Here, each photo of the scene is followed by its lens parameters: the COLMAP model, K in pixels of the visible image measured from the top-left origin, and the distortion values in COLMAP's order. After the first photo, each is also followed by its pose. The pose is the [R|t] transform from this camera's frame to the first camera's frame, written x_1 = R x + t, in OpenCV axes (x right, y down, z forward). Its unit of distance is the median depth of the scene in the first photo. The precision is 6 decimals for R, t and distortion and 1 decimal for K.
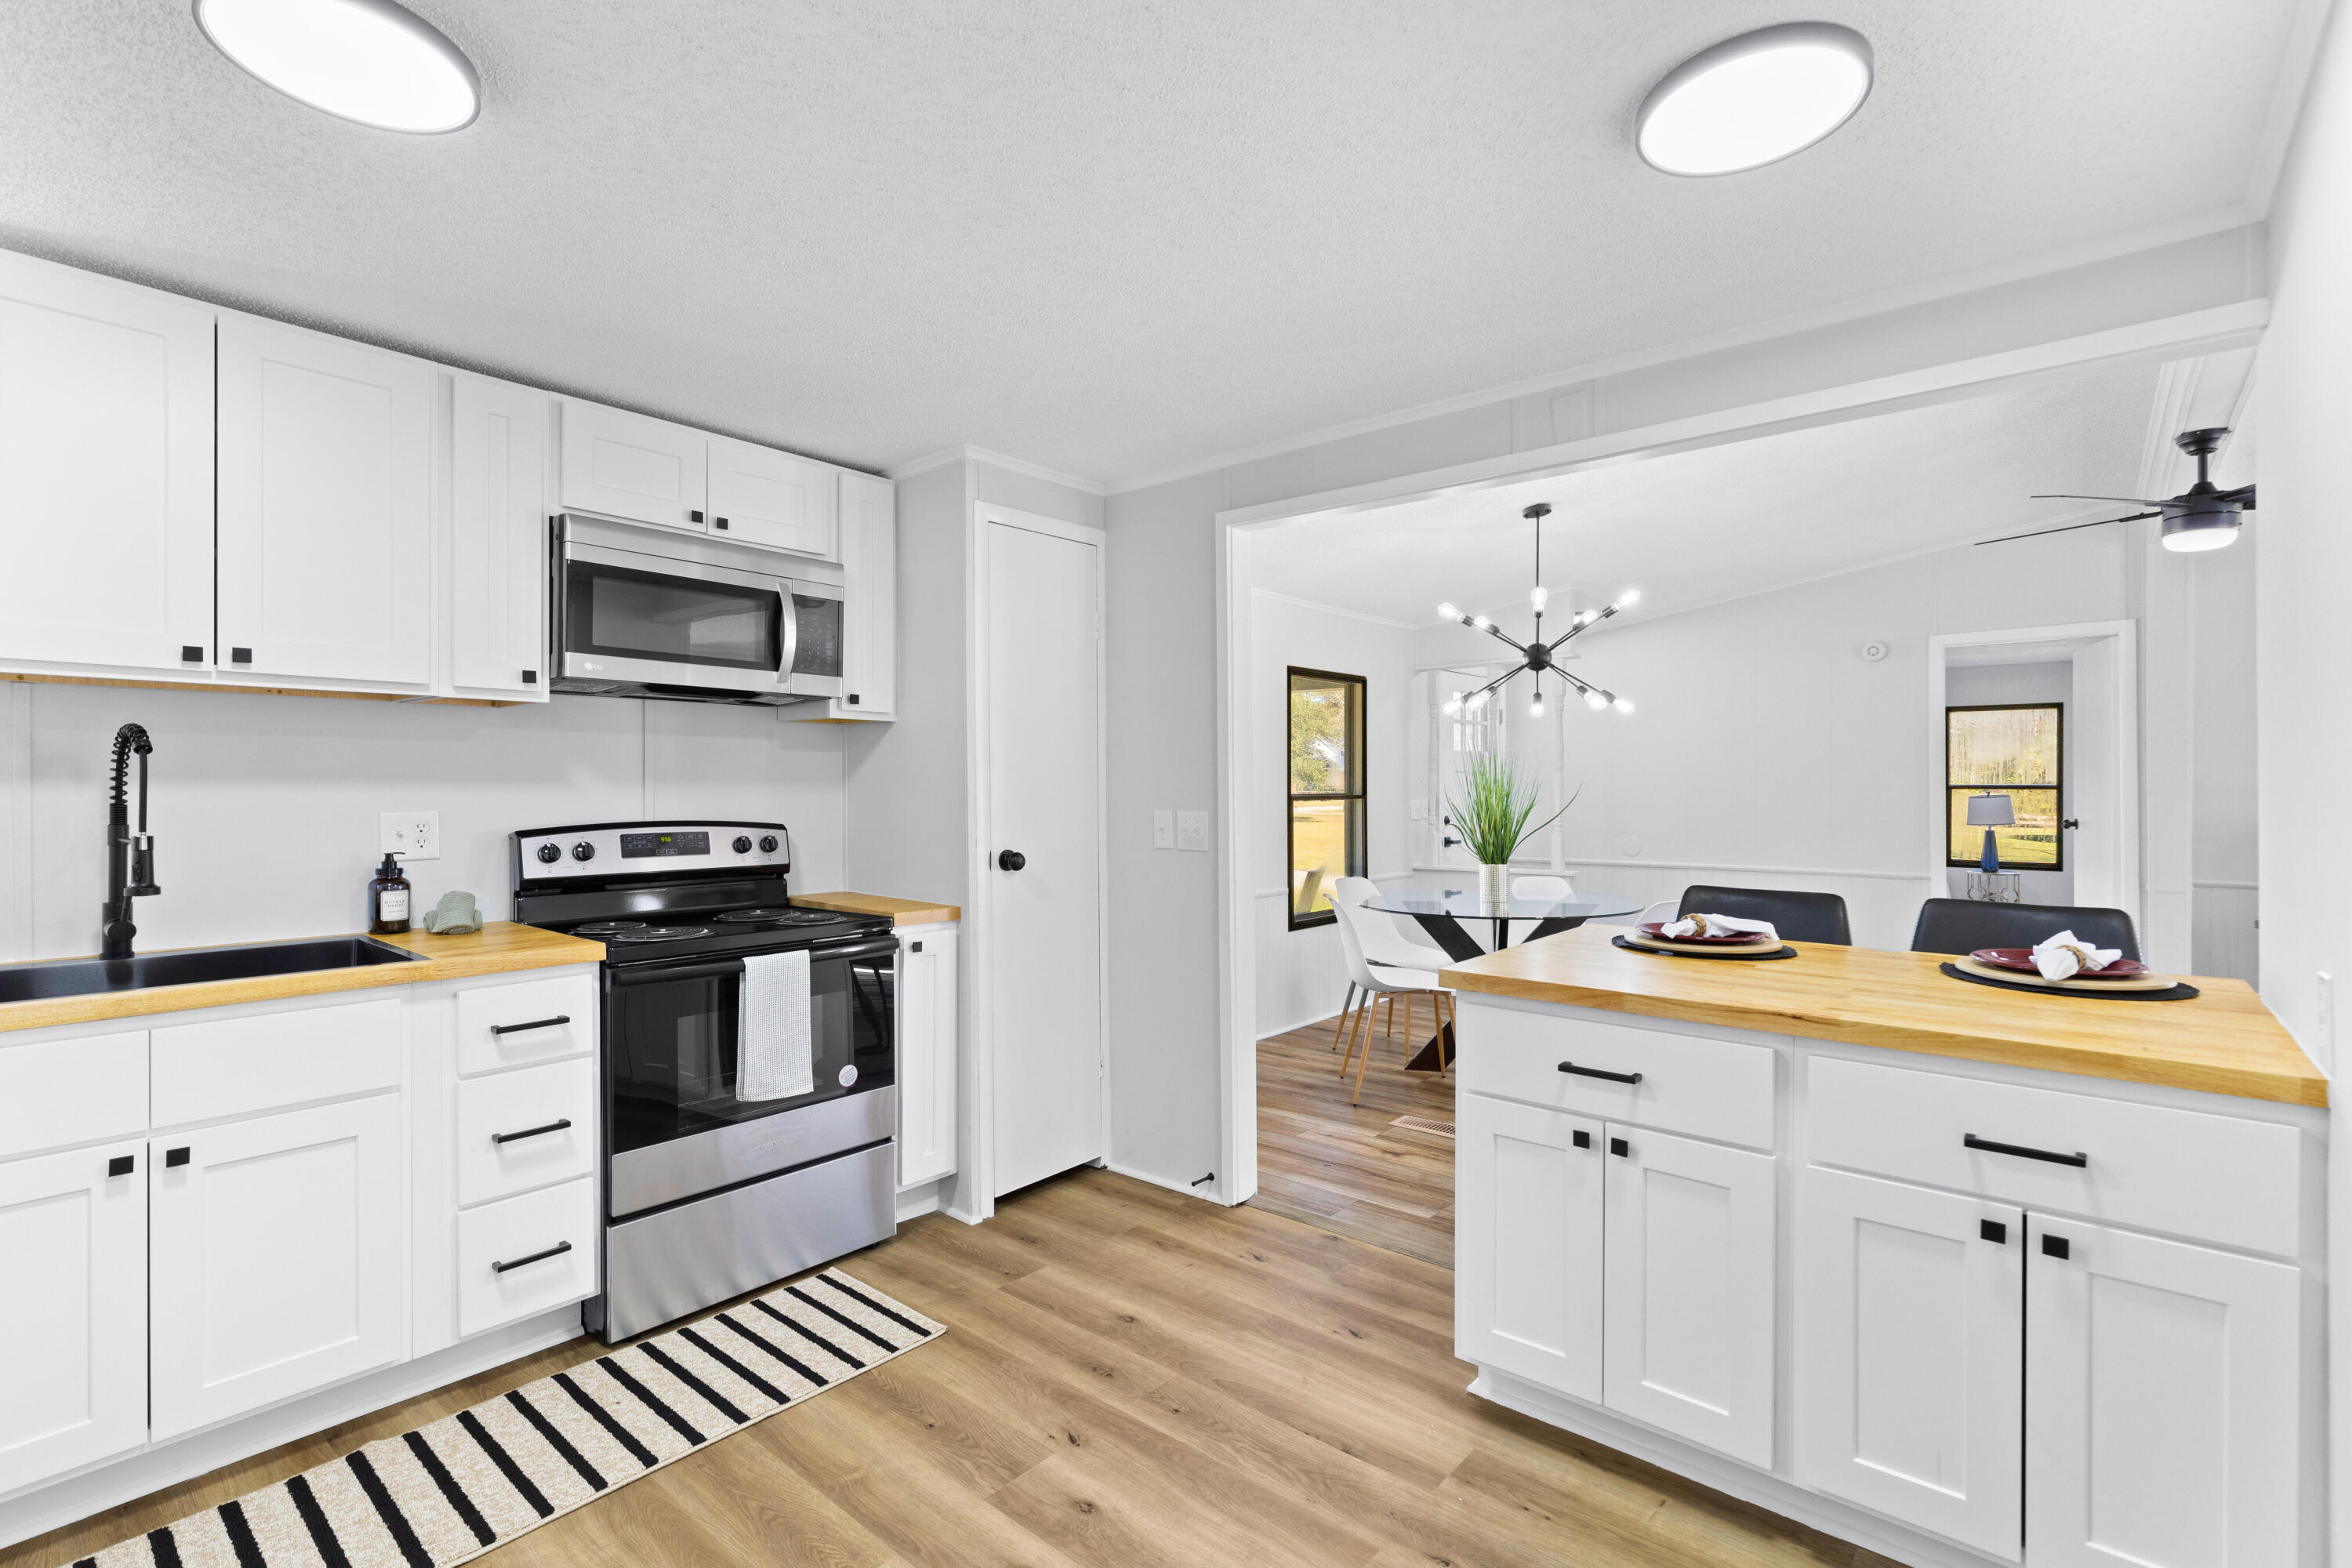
lens RADIAL K [[1060.5, 0, 1195.3], [0, 1060.5, 786.1], [0, 0, 1]] dist [0.009416, -0.001709]
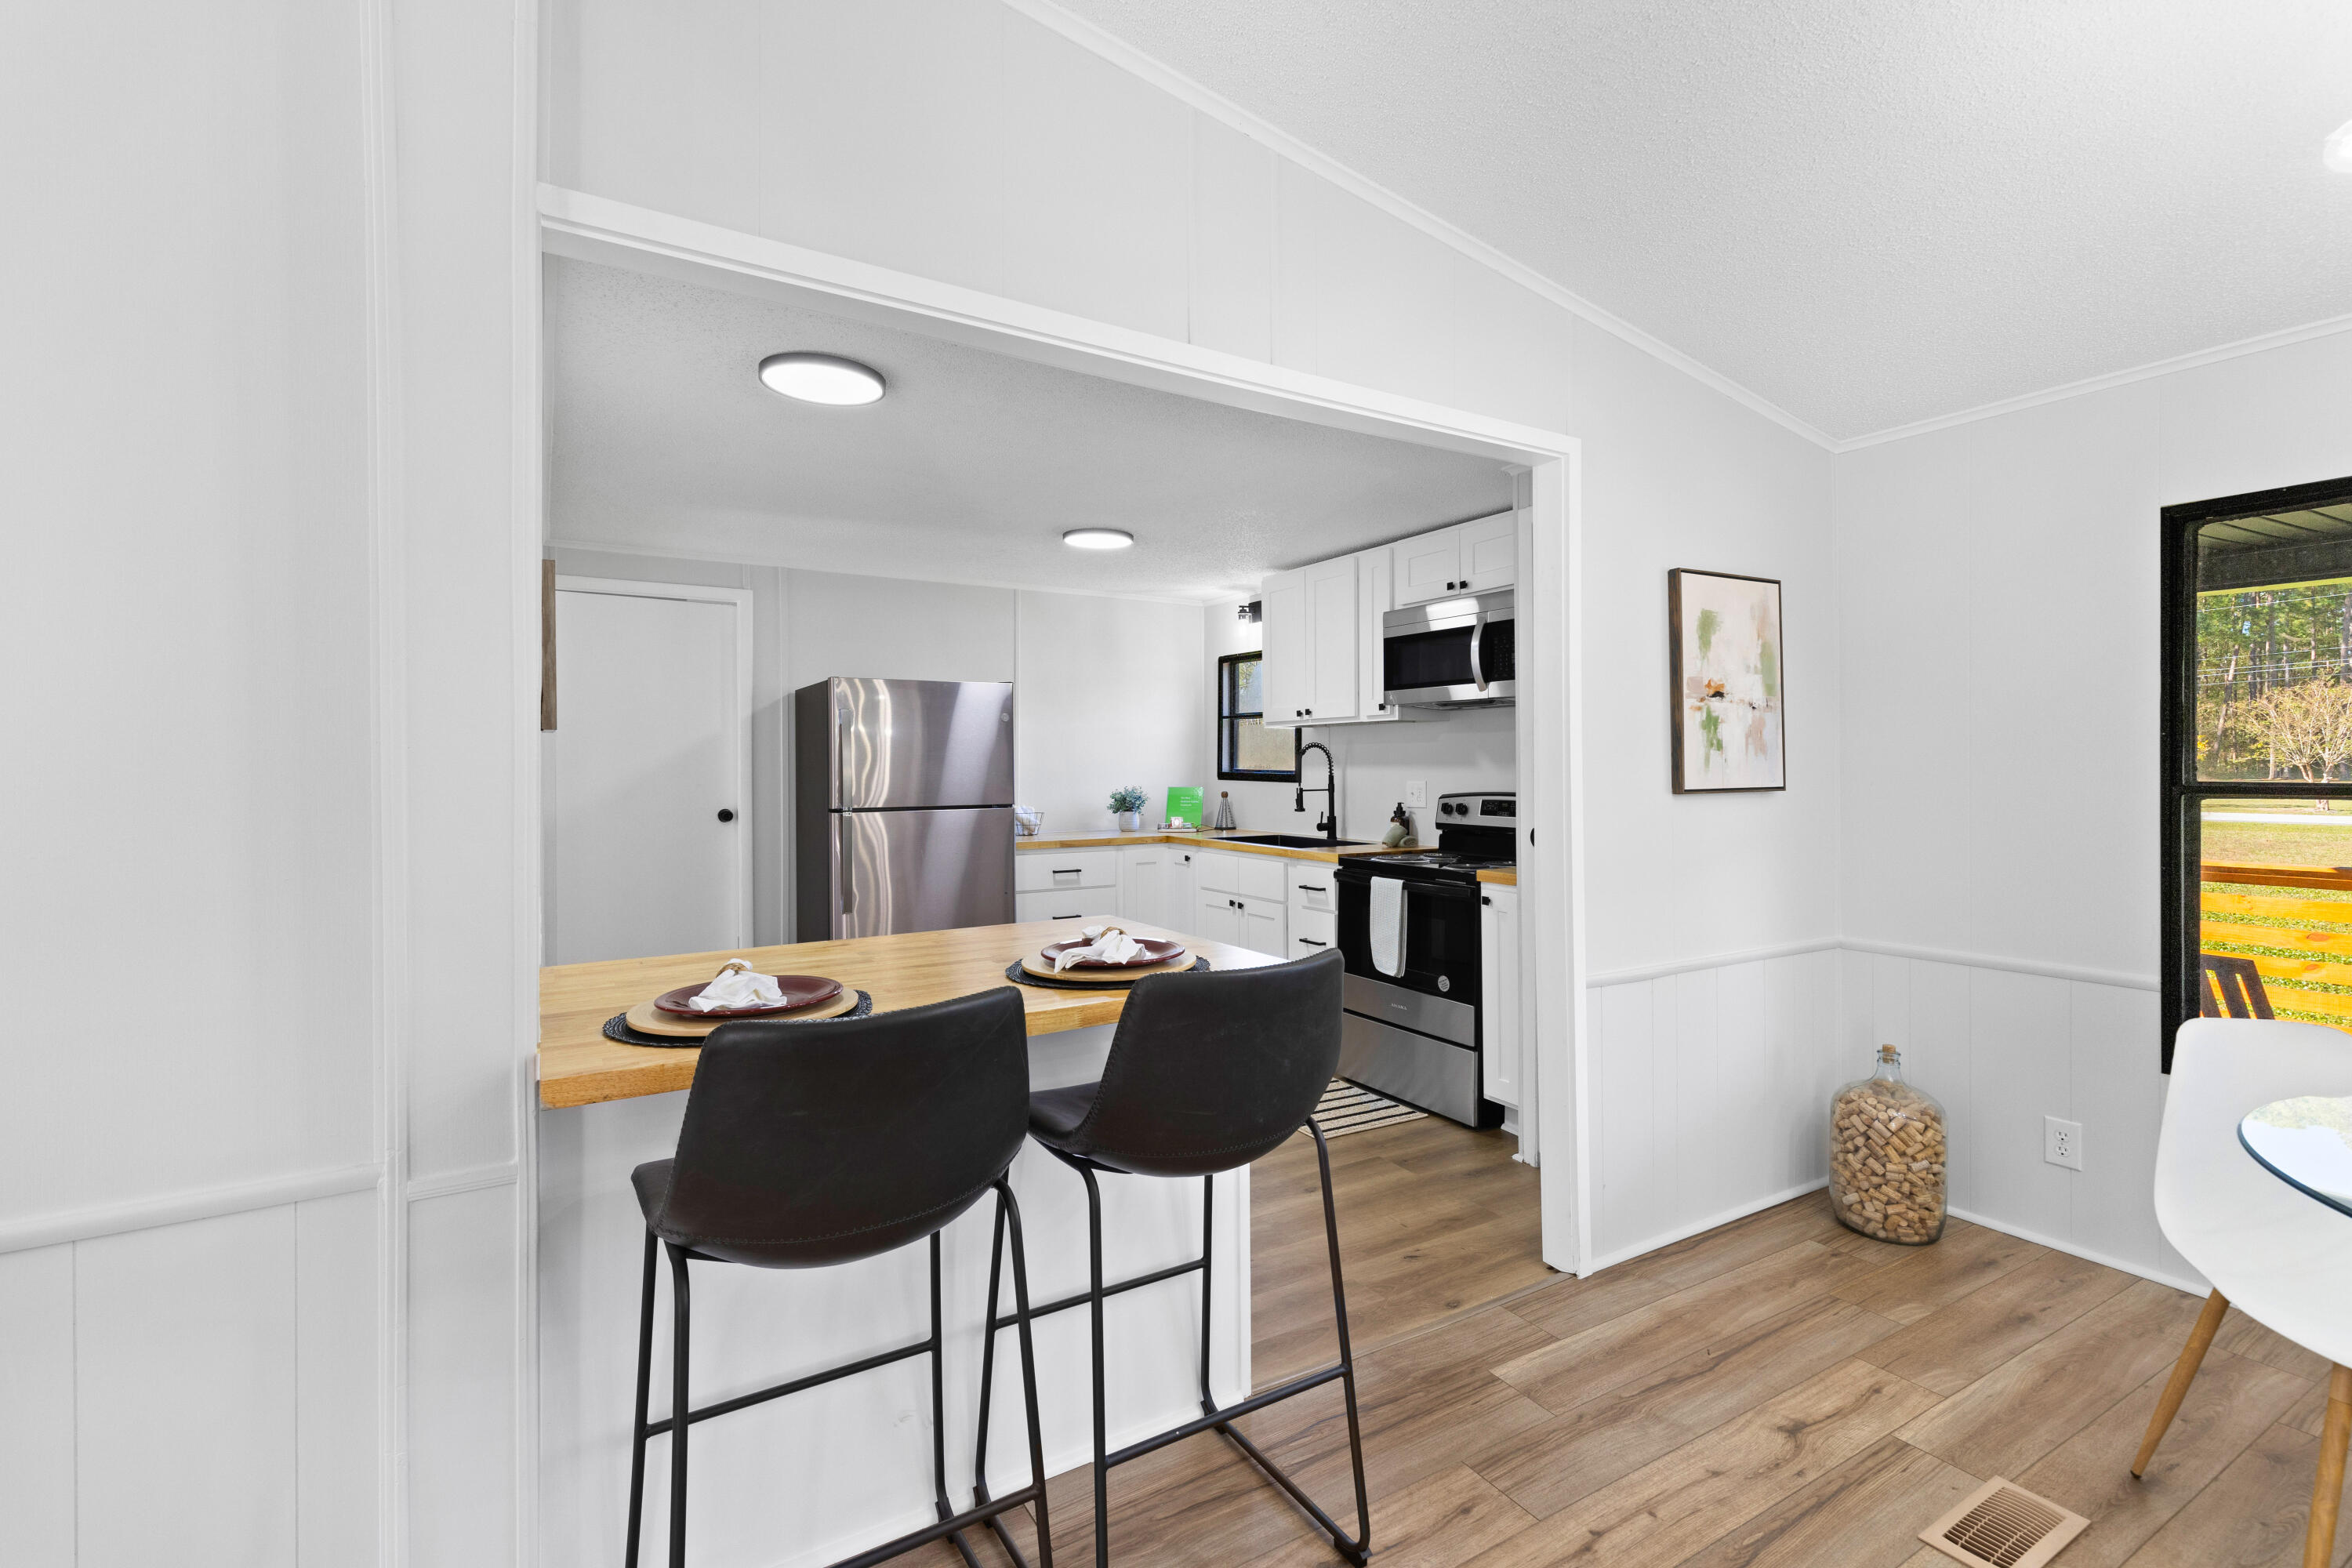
lens RADIAL K [[1060.5, 0, 1189.3], [0, 1060.5, 773.6], [0, 0, 1]] dist [0.009416, -0.001709]
pose [[-0.325154, 0.000362, -0.945661, 1.021984], [-0.004009, 0.999990, 0.001761, 0.007438], [0.945652, 0.004364, -0.325150, 1.110363]]
